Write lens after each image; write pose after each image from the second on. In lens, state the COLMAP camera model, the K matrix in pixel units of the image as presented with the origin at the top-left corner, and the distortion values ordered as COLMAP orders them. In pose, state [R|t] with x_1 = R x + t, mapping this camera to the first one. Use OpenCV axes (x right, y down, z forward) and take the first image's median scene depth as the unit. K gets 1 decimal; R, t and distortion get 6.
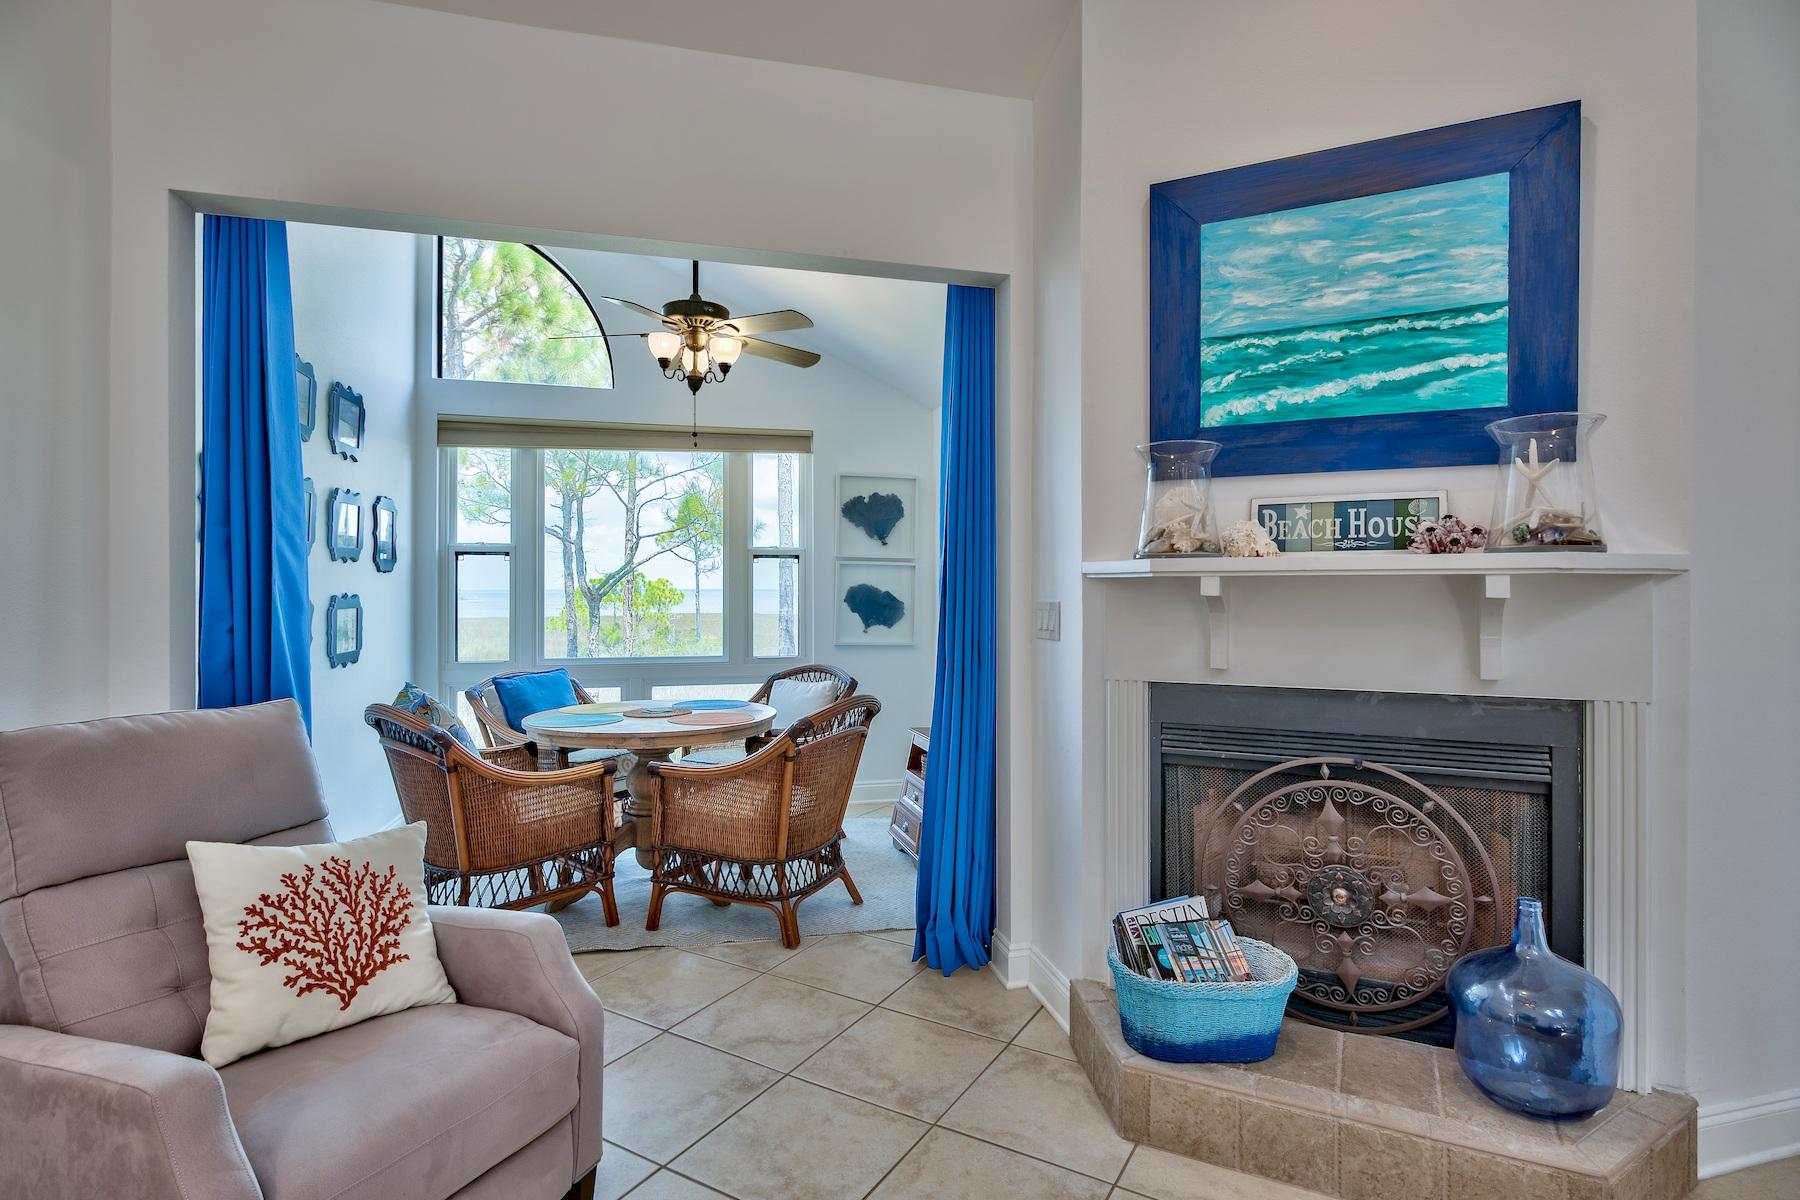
lens RADIAL K [[888.5, 0, 917.3], [0, 888.5, 587.4], [0, 0, 1]] dist [-0.001089, -0.001039]
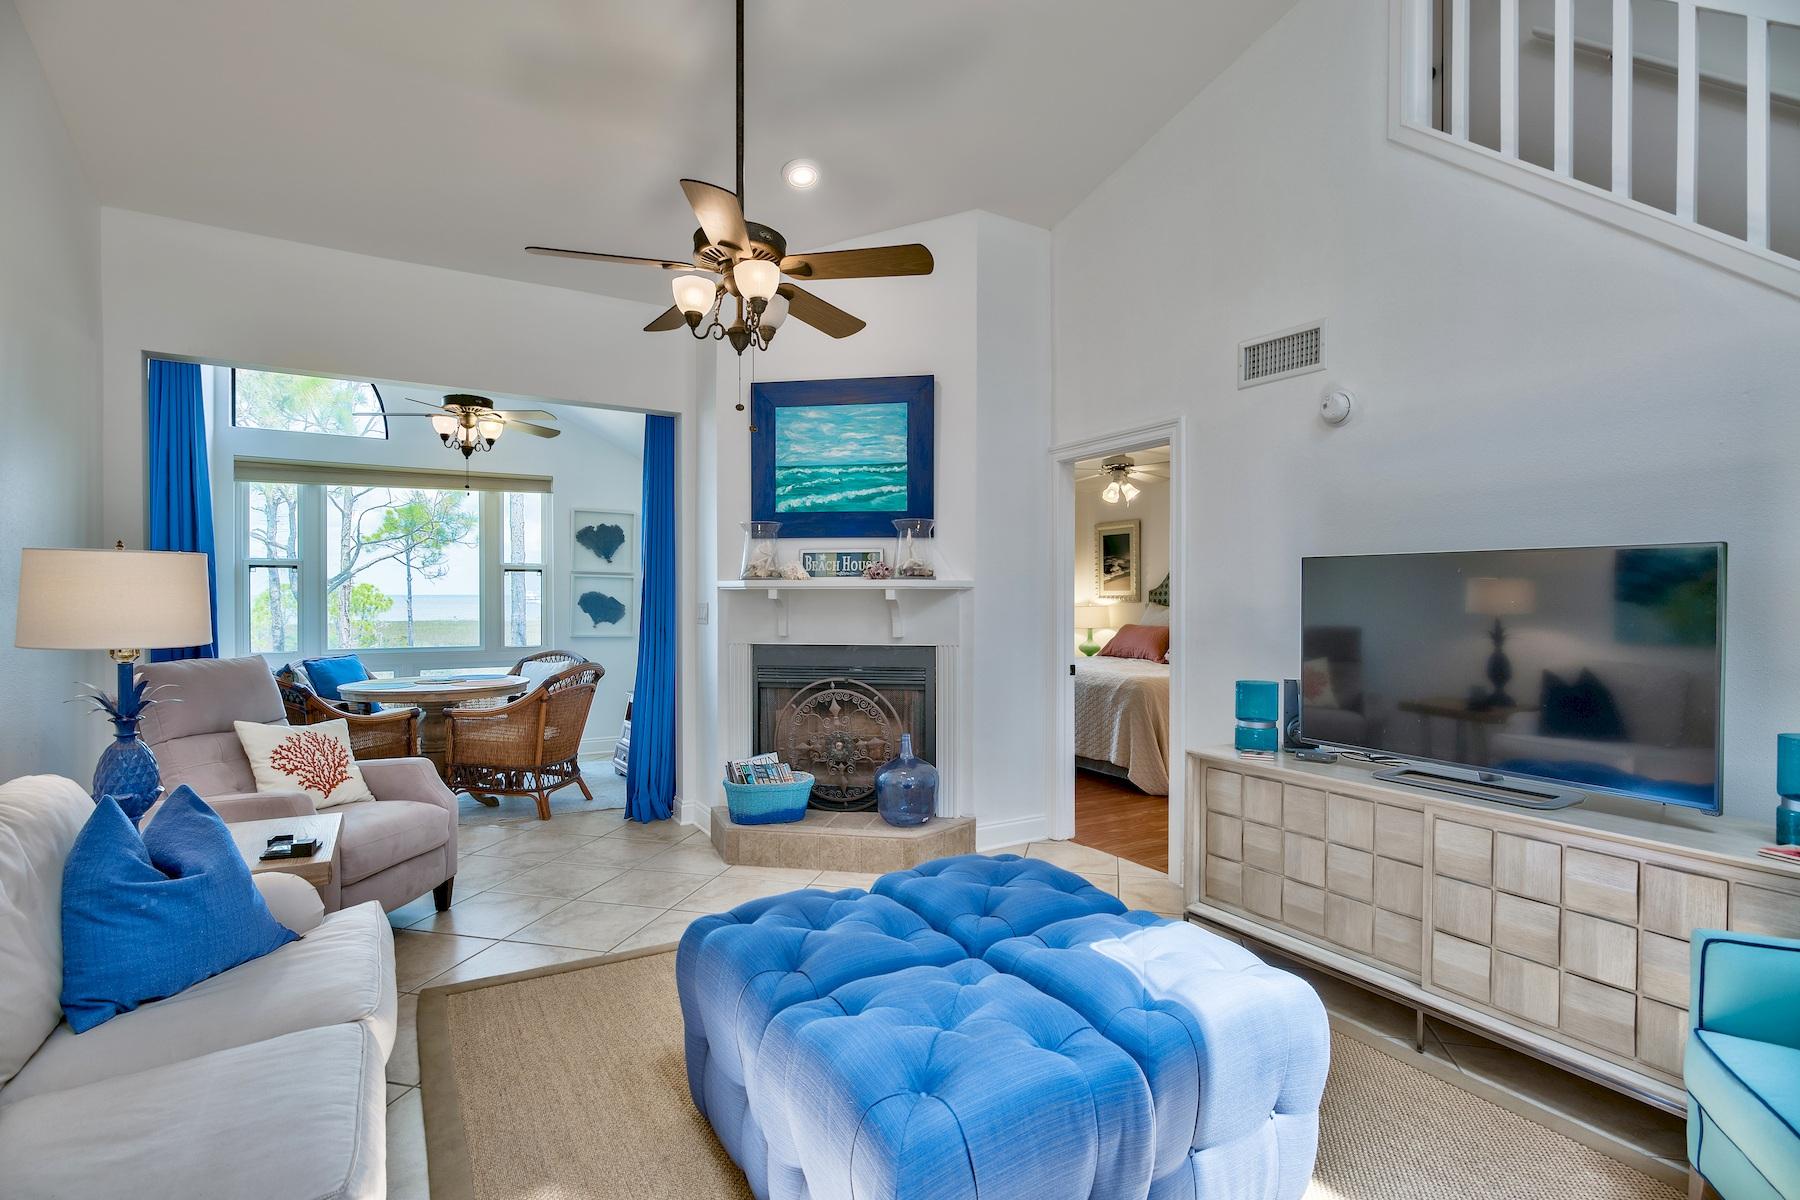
lens RADIAL K [[888.5, 0, 907.0], [0, 888.5, 605.8], [0, 0, 1]] dist [-0.001089, -0.001039]
pose [[0.962295, -0.002509, 0.271997, 0.053026], [-0.001265, 0.999905, 0.013697, -0.002365], [-0.272006, -0.013524, 0.962201, -0.742101]]
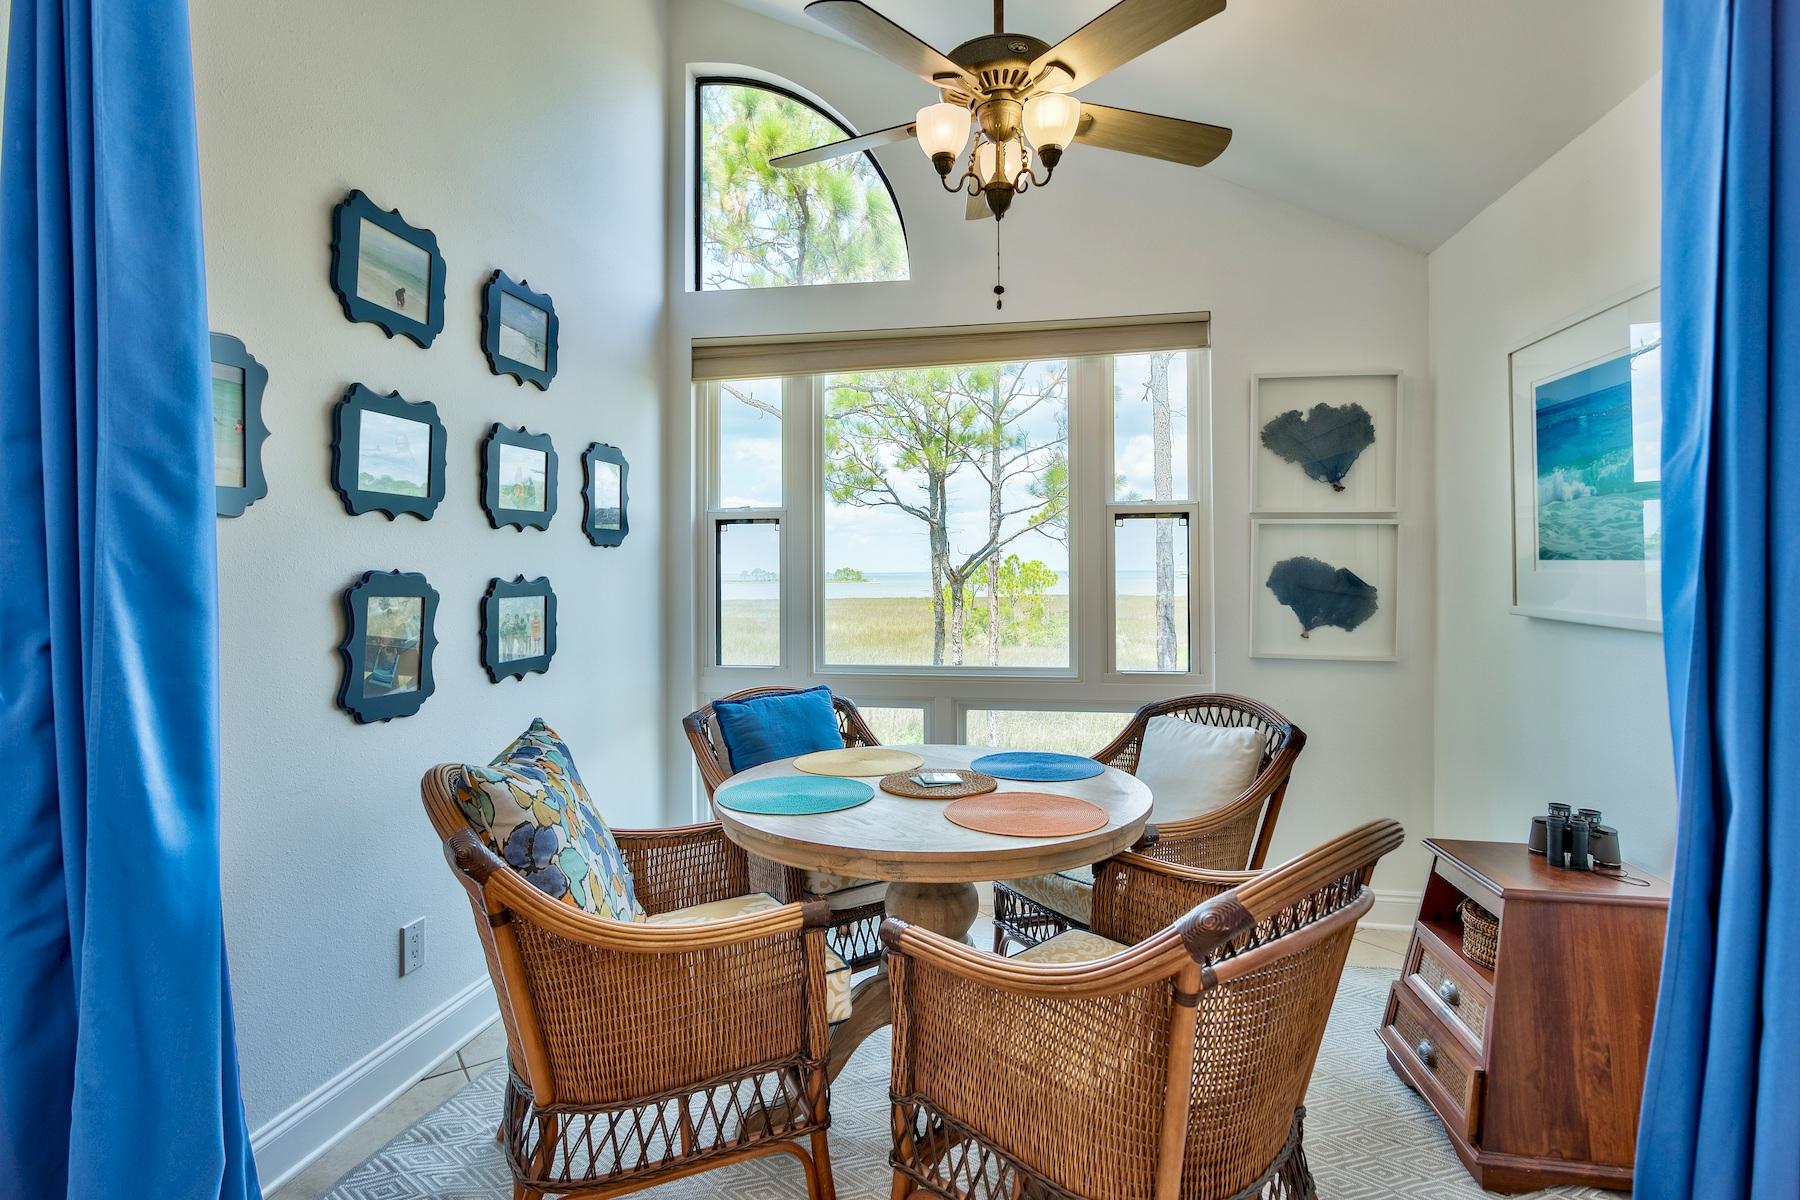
lens RADIAL K [[888.5, 0, 898.7], [0, 888.5, 568.4], [0, 0, 1]] dist [-0.001089, -0.001039]
pose [[0.906102, -0.006709, -0.423005, -0.094500], [0.006558, 0.999977, -0.001812, 0.005526], [0.423008, -0.001132, 0.906125, 0.609752]]
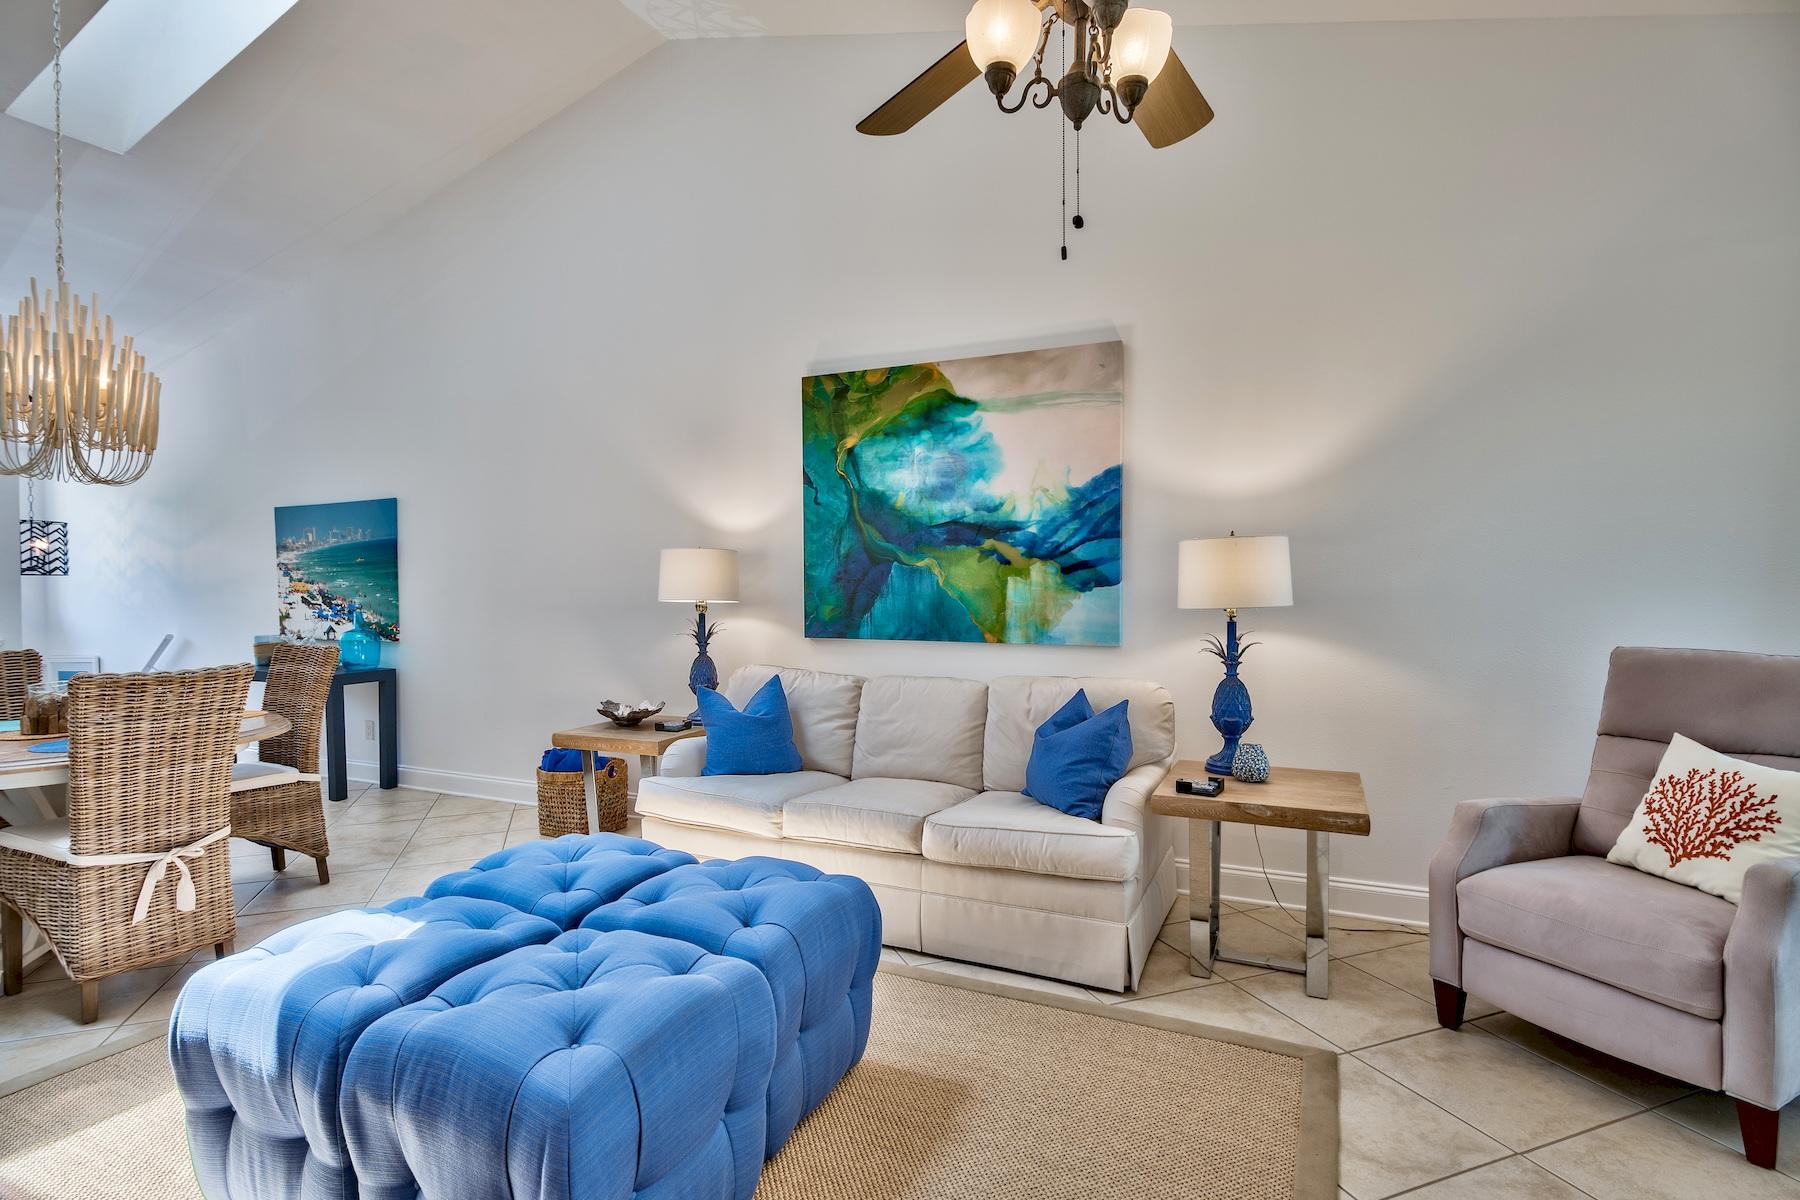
lens RADIAL K [[888.5, 0, 898.0], [0, 888.5, 598.7], [0, 0, 1]] dist [-0.001089, -0.001039]
pose [[-0.639879, 0.010607, -0.768403, 0.639750], [0.008965, 0.999940, 0.006338, 0.021935], [0.768424, -0.002833, -0.639935, 0.524362]]
